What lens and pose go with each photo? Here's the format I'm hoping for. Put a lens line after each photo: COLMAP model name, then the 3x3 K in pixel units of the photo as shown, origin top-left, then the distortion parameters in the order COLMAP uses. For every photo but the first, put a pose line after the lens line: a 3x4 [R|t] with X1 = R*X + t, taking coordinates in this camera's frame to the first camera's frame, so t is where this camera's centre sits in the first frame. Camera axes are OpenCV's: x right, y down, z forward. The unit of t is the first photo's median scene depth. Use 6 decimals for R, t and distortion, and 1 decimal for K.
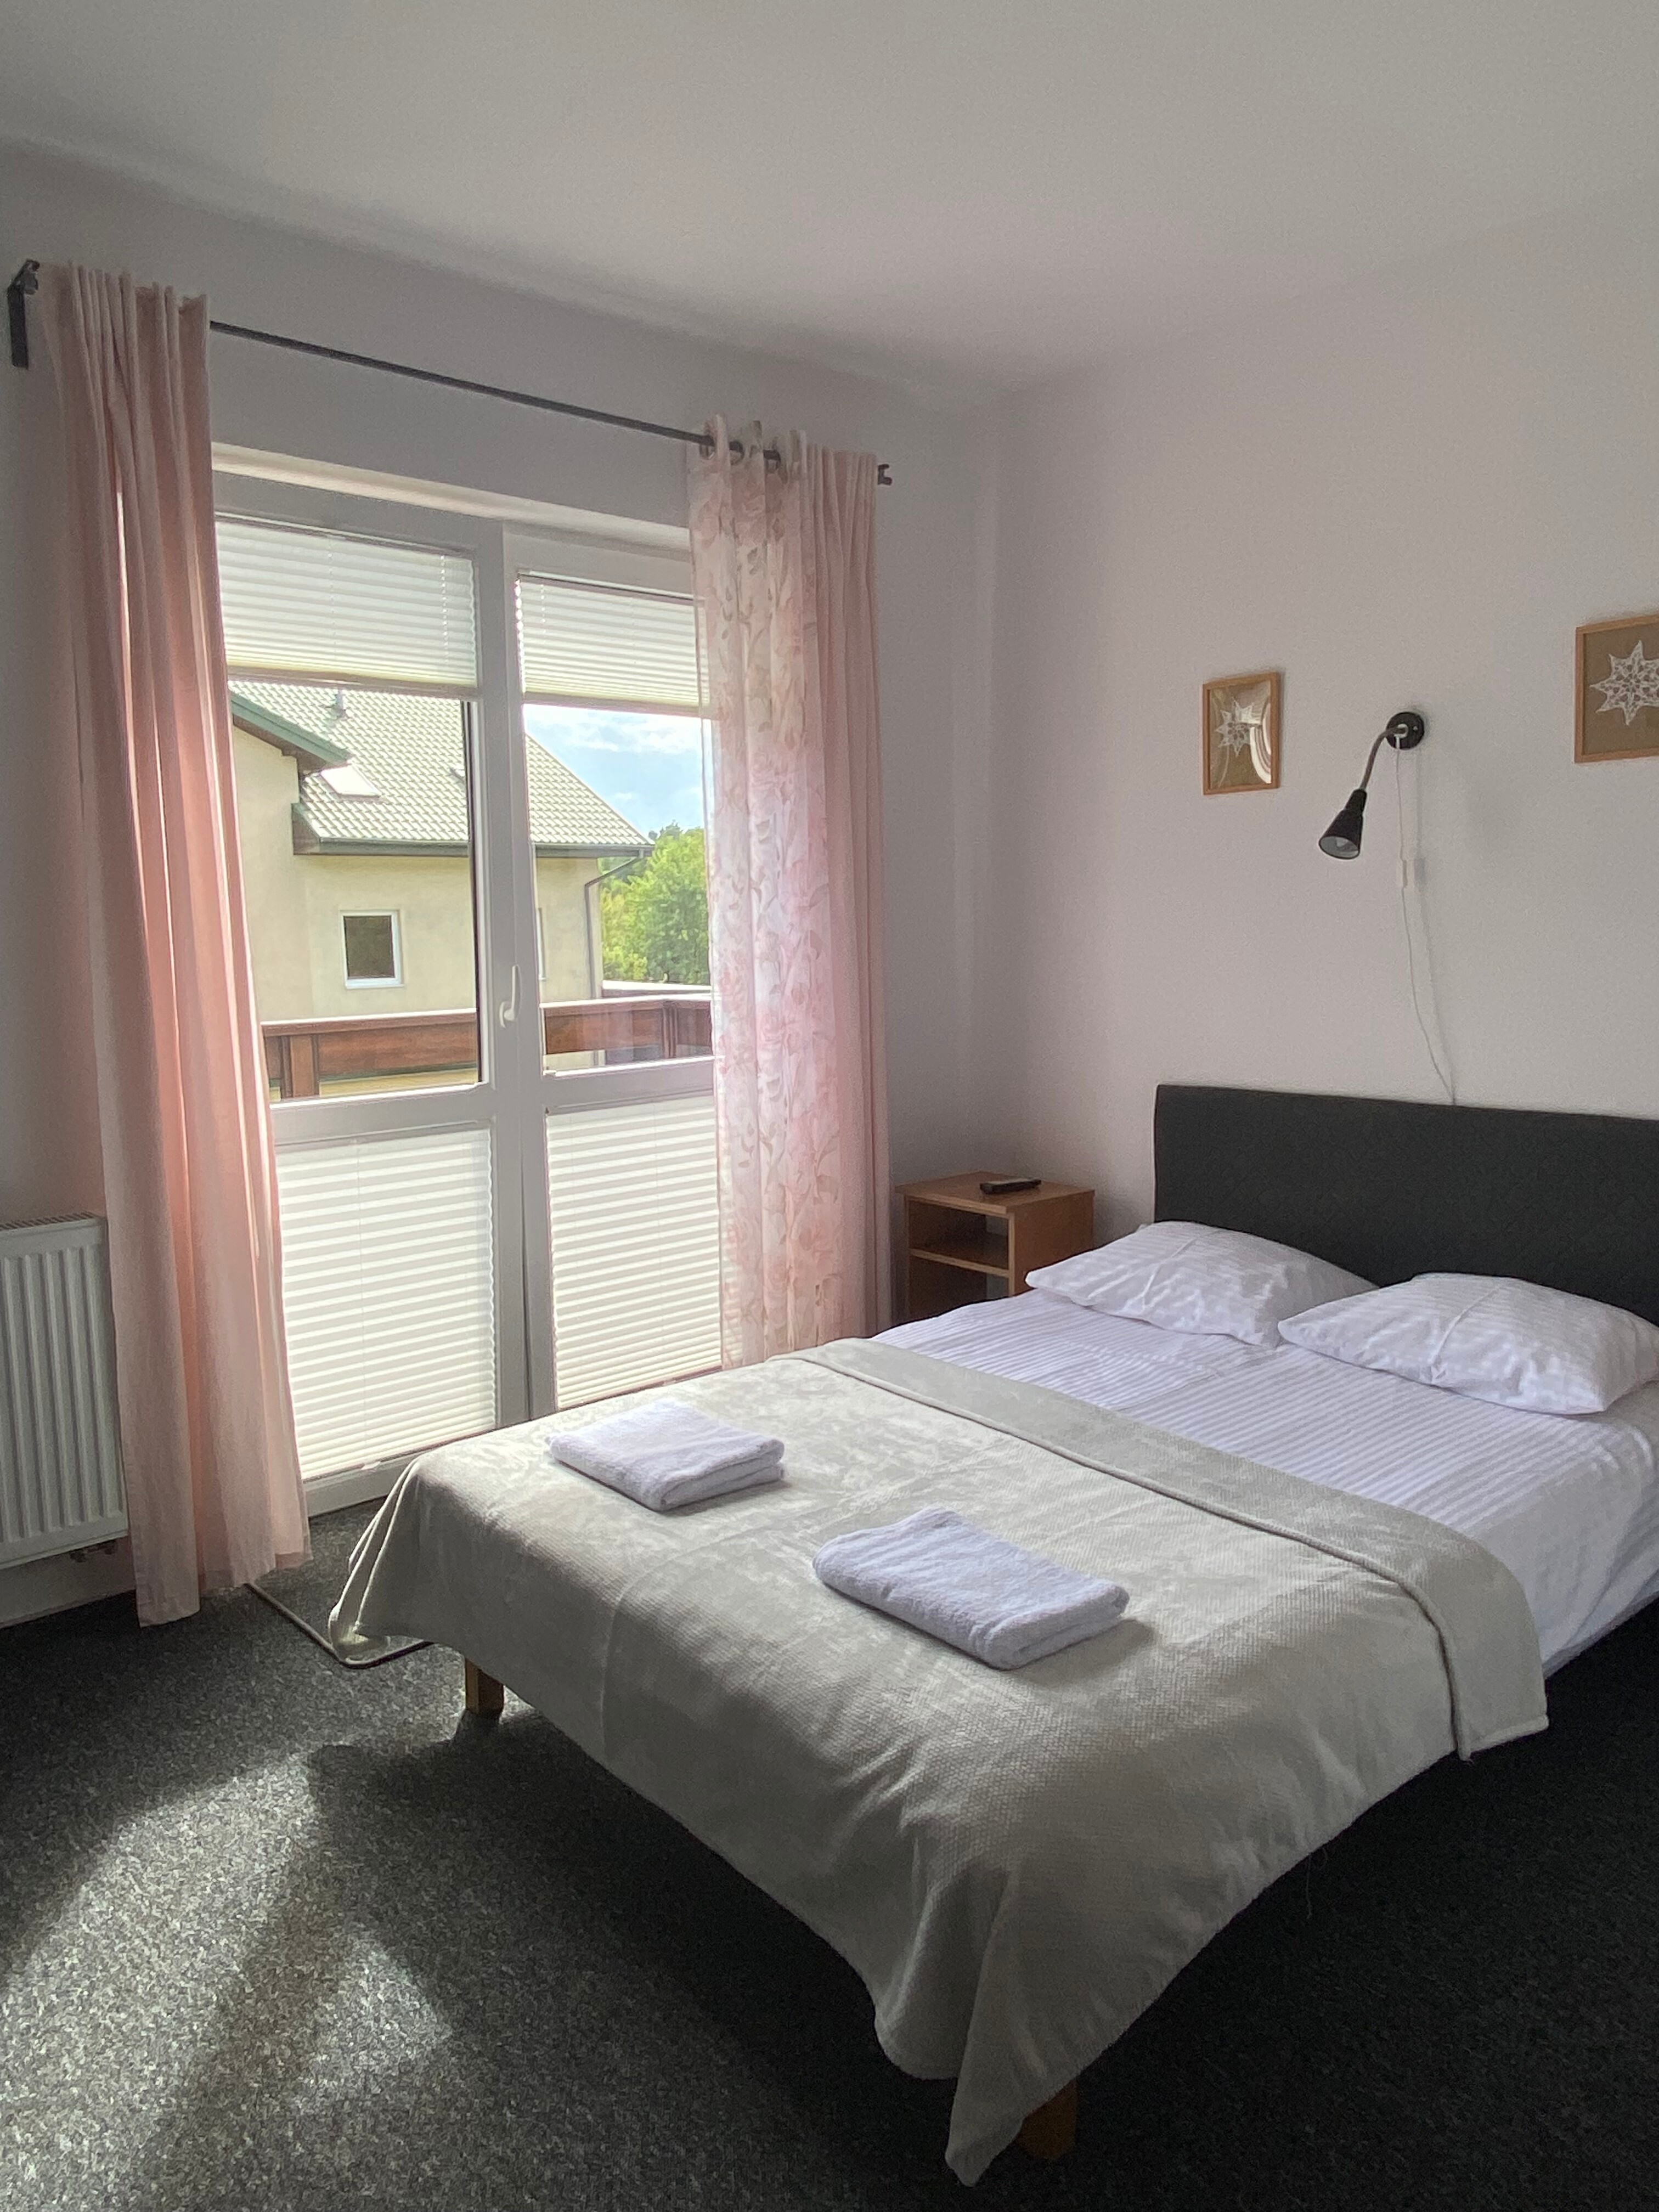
lens RADIAL K [[1522.2, 0, 829.5], [0, 1522.2, 1106.0], [0, 0, 1]] dist [0.065657, -0.002723]
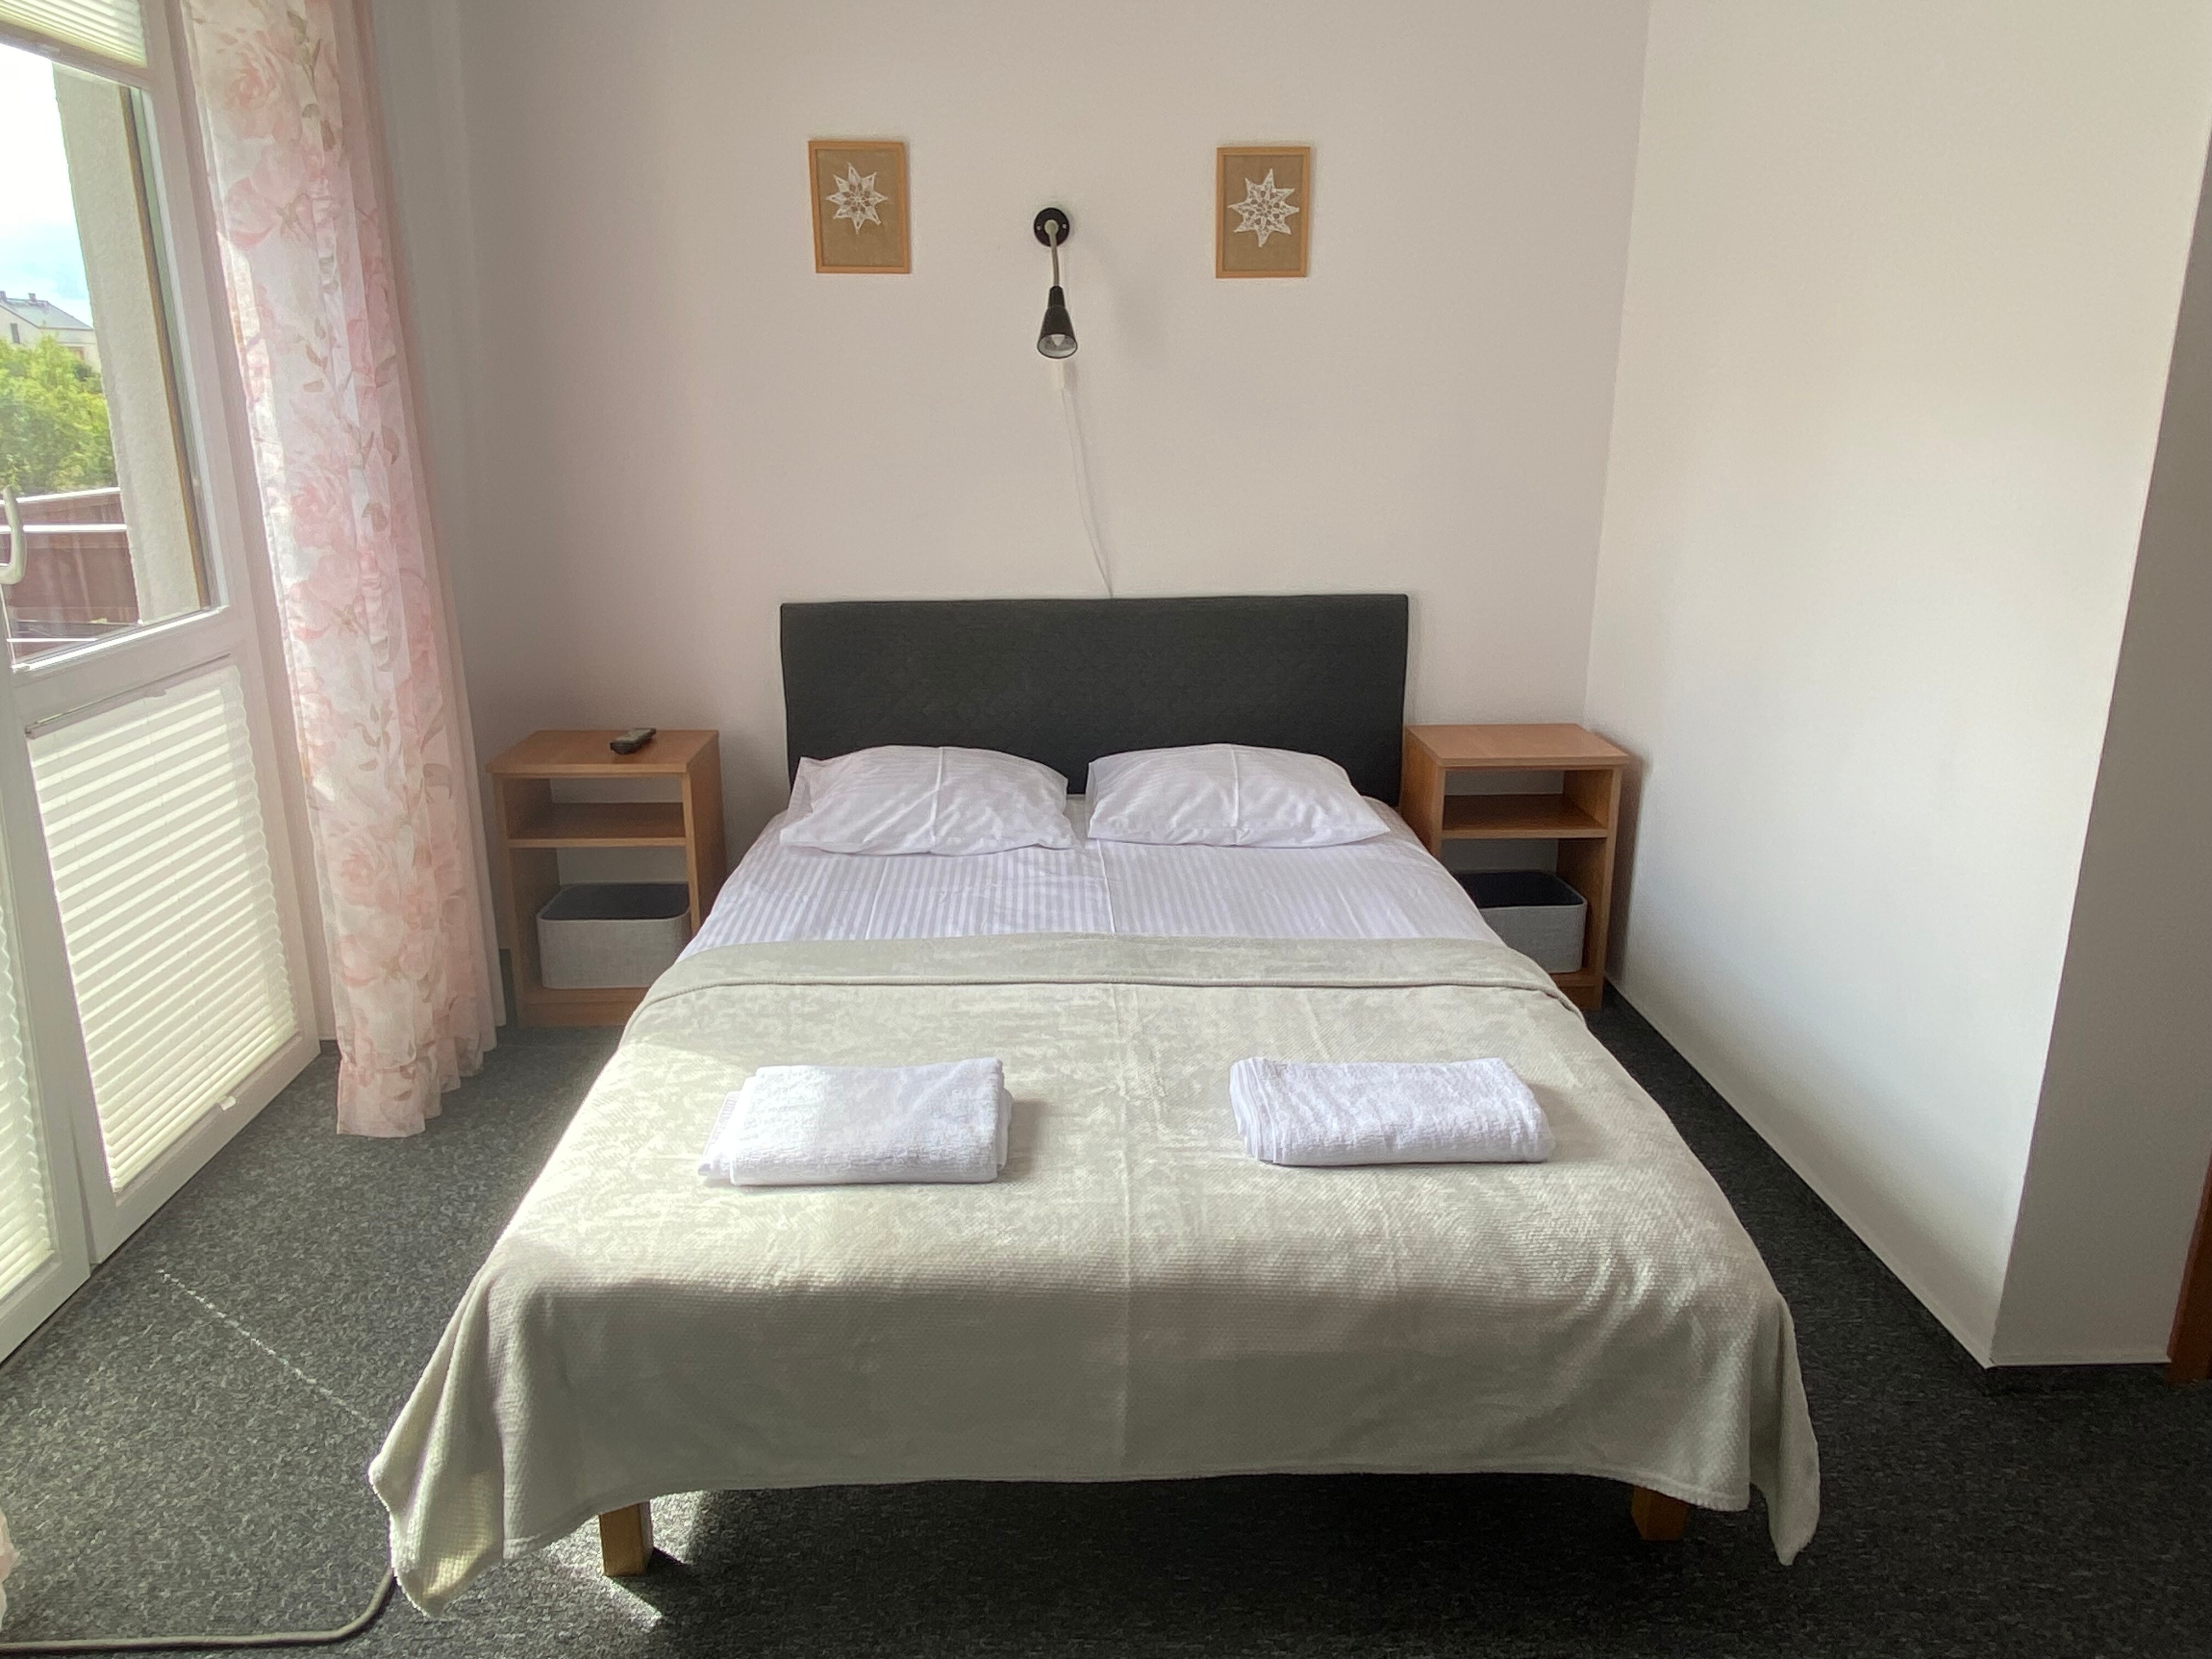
lens RADIAL K [[1522.2, 0, 1106.0], [0, 1522.2, 829.5], [0, 0, 1]] dist [0.065657, -0.002723]
pose [[0.624008, -0.199874, 0.755423, -0.524874], [0.089796, 0.978671, 0.184768, -0.047110], [-0.776241, -0.047463, 0.628647, 0.376386]]
